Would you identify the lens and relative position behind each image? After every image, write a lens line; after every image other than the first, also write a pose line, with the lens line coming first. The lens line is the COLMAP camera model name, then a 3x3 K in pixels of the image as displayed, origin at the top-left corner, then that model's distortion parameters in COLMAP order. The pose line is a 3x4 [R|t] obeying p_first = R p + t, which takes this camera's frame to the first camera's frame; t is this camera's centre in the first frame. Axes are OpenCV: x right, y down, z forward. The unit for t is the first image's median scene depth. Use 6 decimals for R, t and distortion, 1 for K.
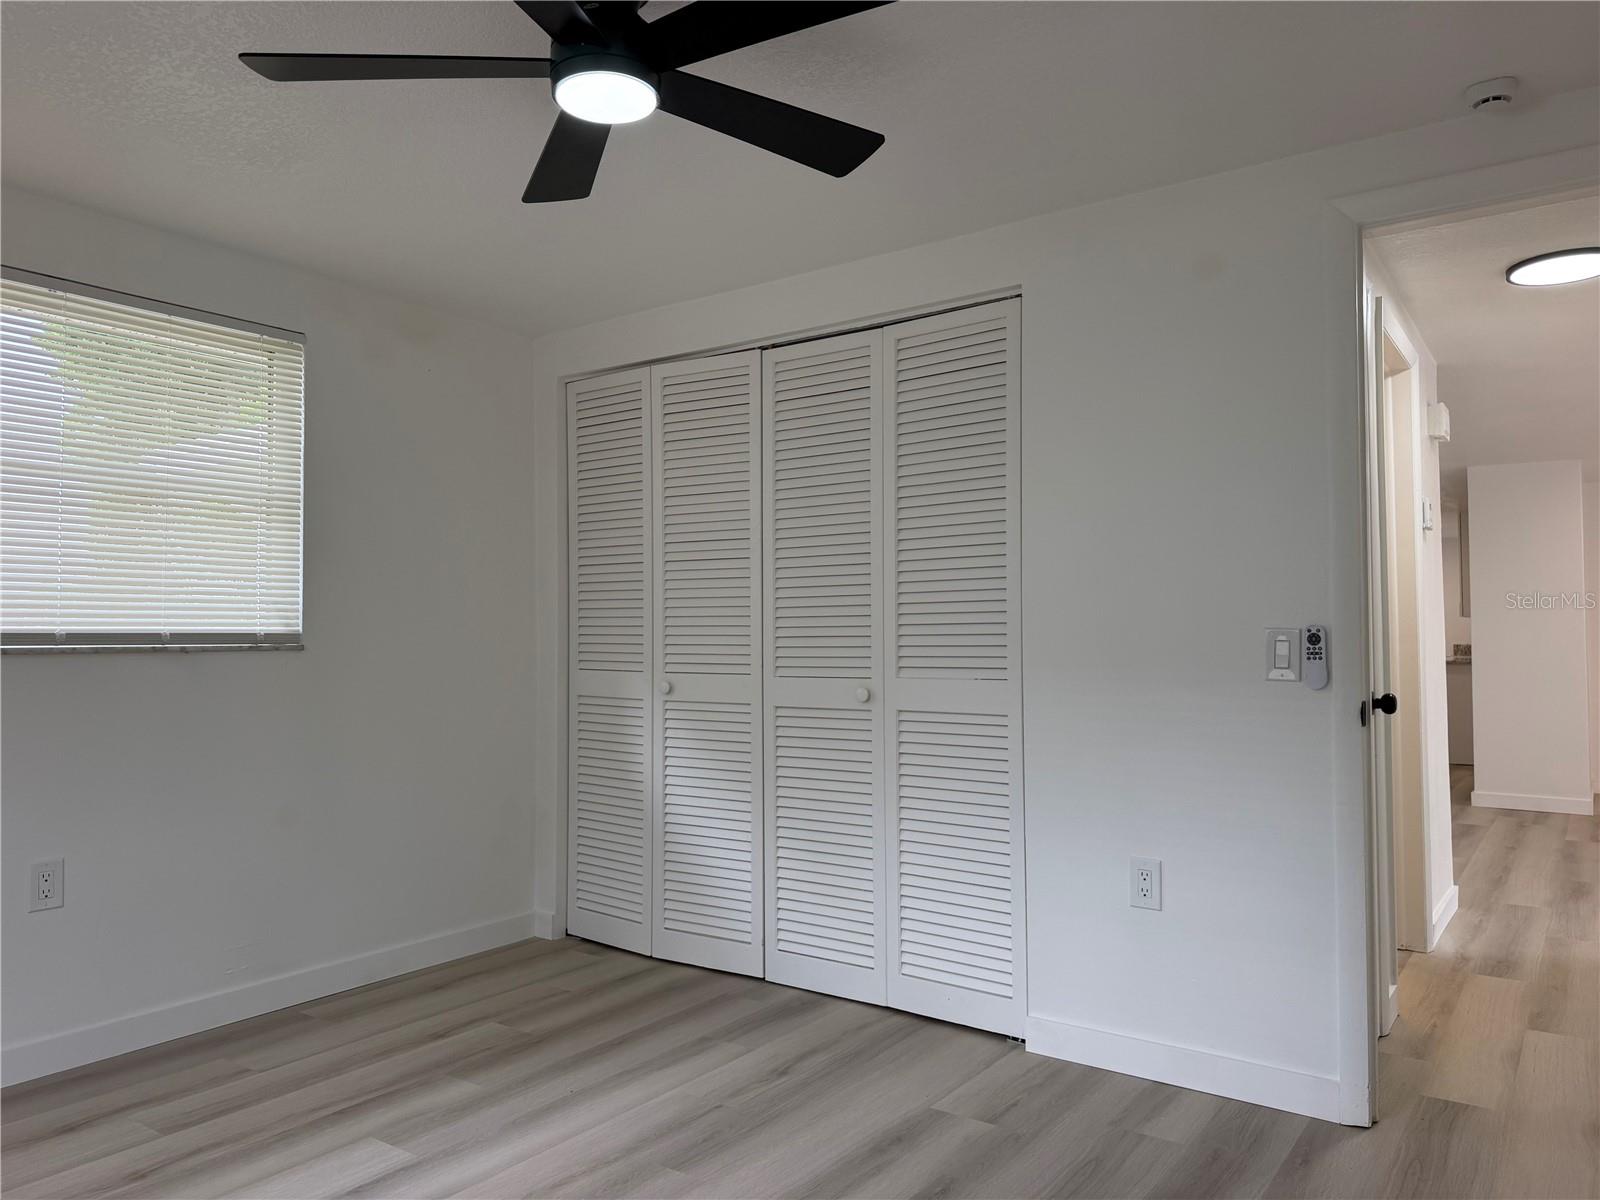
lens RADIAL K [[1138.8, 0, 797.1], [0, 1138.8, 600.0], [0, 0, 1]] dist [0.047481, -0.047805]
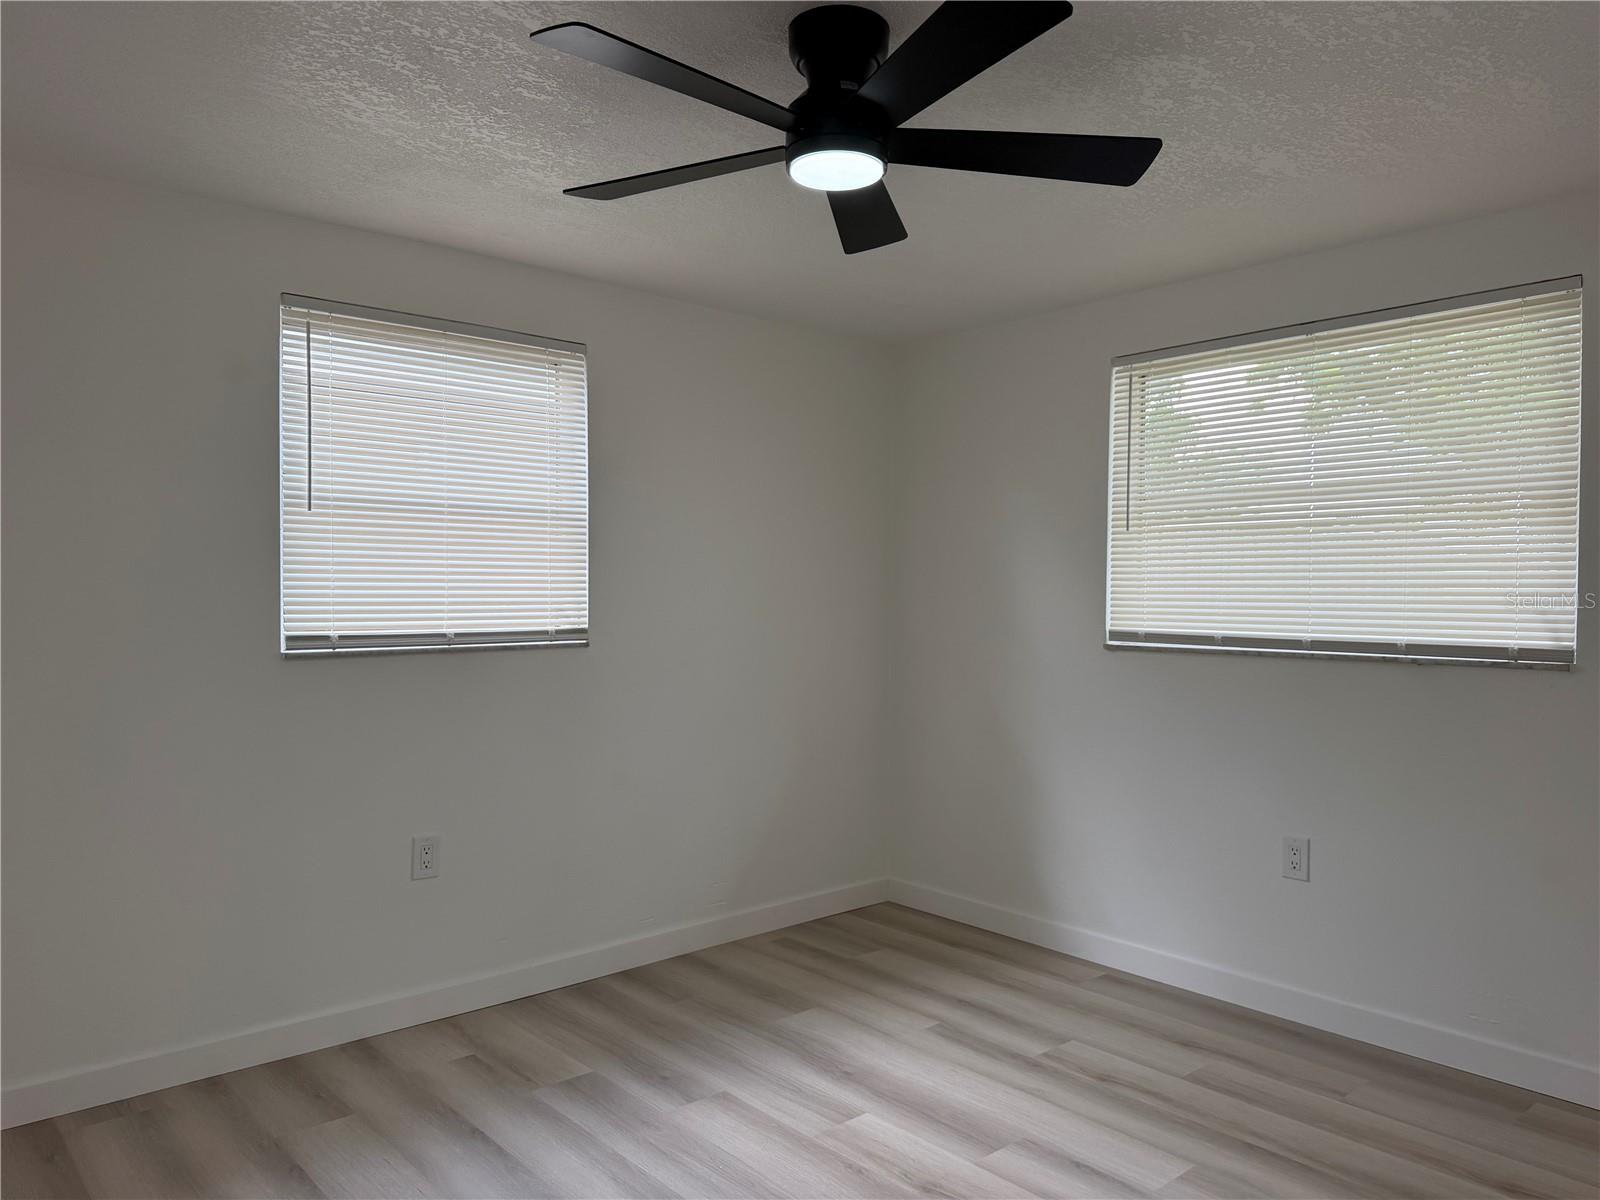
lens RADIAL K [[1138.8, 0, 802.5], [0, 1138.8, 597.9], [0, 0, 1]] dist [0.047481, -0.047805]
pose [[-0.225048, 0.010832, -0.974287, 0.561903], [0.026551, 0.999635, 0.004981, -0.030731], [0.973986, -0.024747, -0.225254, 0.761948]]
